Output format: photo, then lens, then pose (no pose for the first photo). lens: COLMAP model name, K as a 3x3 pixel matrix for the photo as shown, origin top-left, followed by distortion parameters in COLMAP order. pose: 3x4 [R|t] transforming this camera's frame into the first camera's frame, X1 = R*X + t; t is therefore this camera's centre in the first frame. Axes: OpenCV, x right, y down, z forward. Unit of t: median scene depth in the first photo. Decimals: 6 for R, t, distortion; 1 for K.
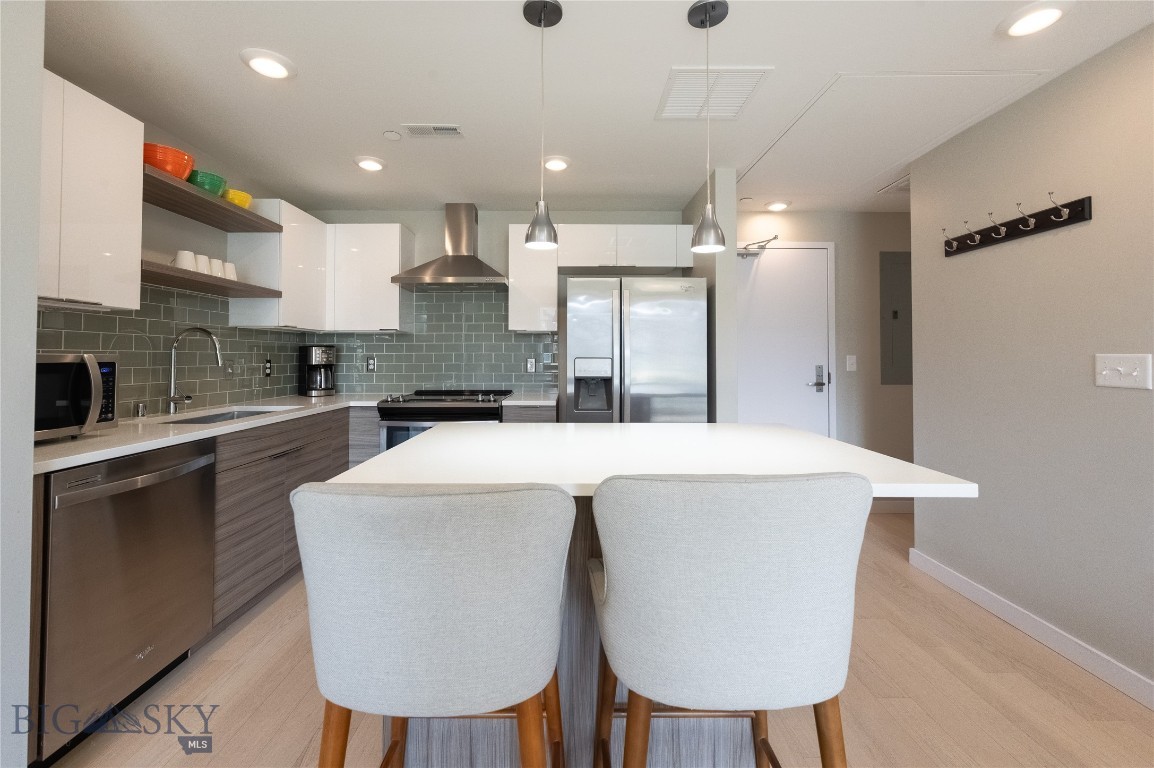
lens RADIAL K [[472.3, 0, 564.9], [0, 472.3, 350.8], [0, 0, 1]] dist [-0.001239, -0.000057]
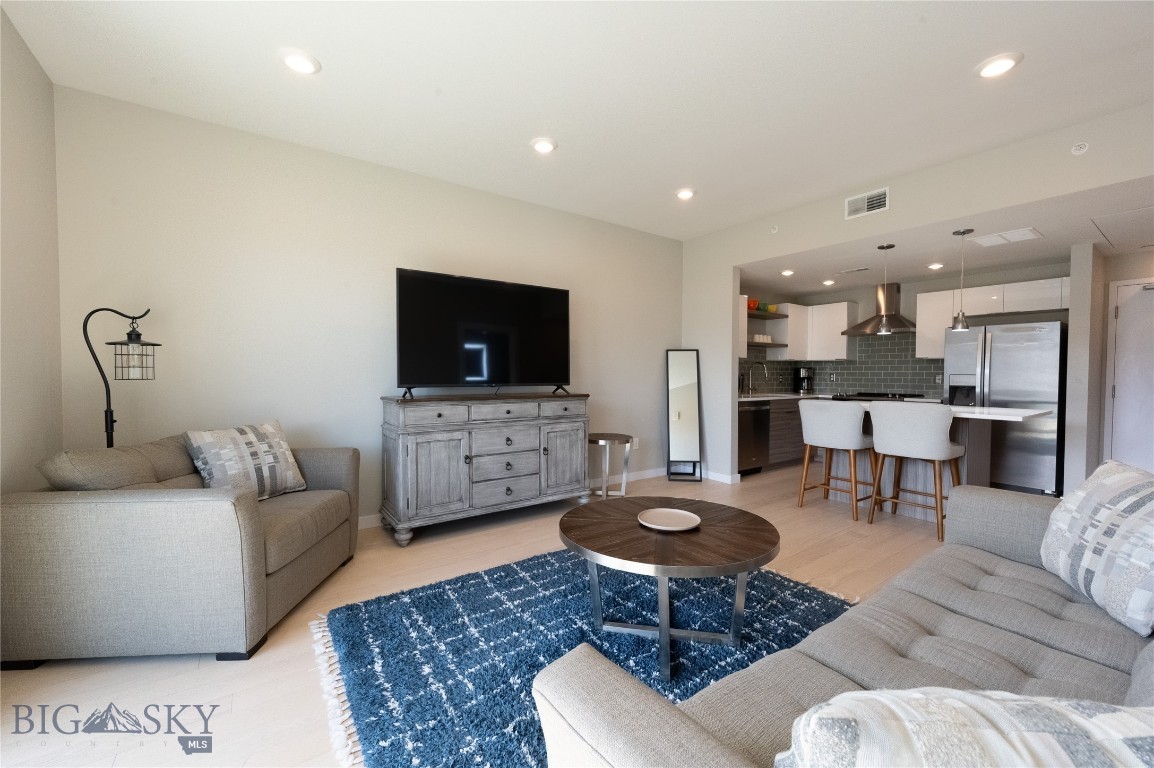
lens RADIAL K [[467.1, 0, 577.0], [0, 467.1, 384.0], [0, 0, 1]] dist [-0.000813, 0.000215]
pose [[0.596367, 0.020849, -0.802441, 0.511103], [0.010289, 0.999382, 0.033613, -0.019928], [0.802646, -0.028302, 0.595784, -0.985810]]
